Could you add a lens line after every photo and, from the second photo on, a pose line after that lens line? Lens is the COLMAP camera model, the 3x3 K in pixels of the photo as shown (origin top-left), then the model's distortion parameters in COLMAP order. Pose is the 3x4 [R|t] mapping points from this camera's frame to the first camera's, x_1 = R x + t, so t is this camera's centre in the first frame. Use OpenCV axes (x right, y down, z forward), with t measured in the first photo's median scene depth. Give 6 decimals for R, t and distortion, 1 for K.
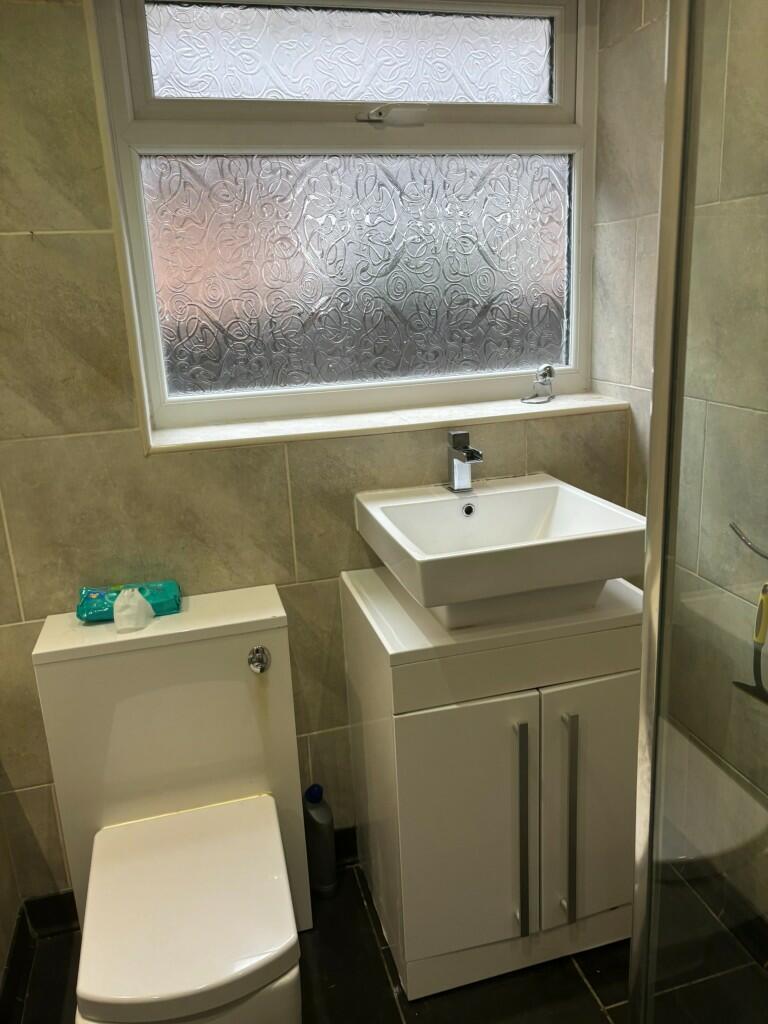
lens RADIAL K [[802.0, 0, 405.9], [0, 802.0, 507.7], [0, 0, 1]] dist [0.054294, -0.079412]
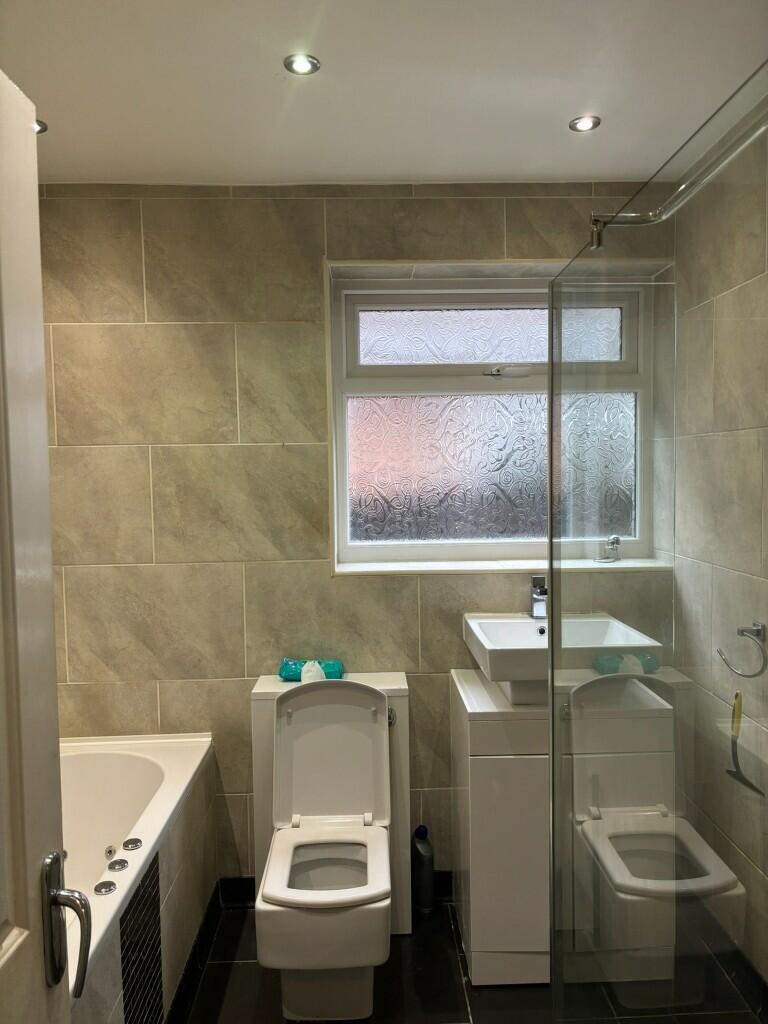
lens RADIAL K [[773.3, 0, 383.2], [0, 773.3, 516.0], [0, 0, 1]] dist [0.049814, -0.054224]
pose [[0.967135, 0.044153, -0.250401, 0.140977], [-0.093898, 0.977215, -0.190353, 0.091108], [0.236291, 0.207610, 0.949244, -0.413538]]
